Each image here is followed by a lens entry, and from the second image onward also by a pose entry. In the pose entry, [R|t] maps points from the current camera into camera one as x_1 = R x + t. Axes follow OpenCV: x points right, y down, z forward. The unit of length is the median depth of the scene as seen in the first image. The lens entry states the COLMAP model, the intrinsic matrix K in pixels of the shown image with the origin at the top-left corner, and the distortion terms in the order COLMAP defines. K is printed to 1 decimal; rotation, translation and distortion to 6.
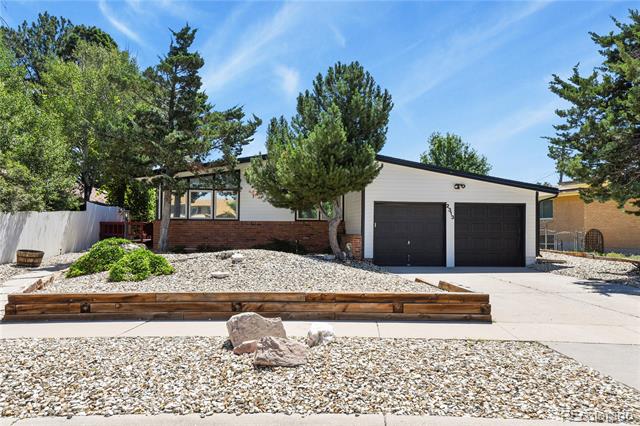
lens RADIAL K [[505.0, 0, 320.0], [0, 505.0, 213.0], [0, 0, 1]] dist [0.108292, 0.004263]
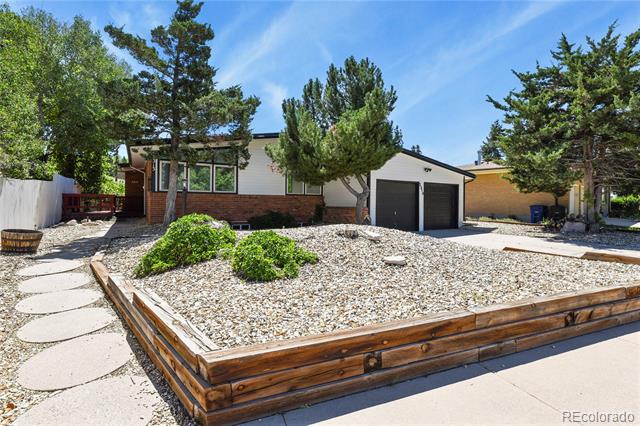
lens RADIAL K [[311.7, 0, 320.8], [0, 311.7, 201.0], [0, 0, 1]] dist [-0.004577, -0.000929]
pose [[0.908388, 0.003106, 0.418116, -0.313687], [-0.015672, 0.999523, 0.026623, 0.010828], [-0.417834, -0.030737, 0.908003, 0.379558]]
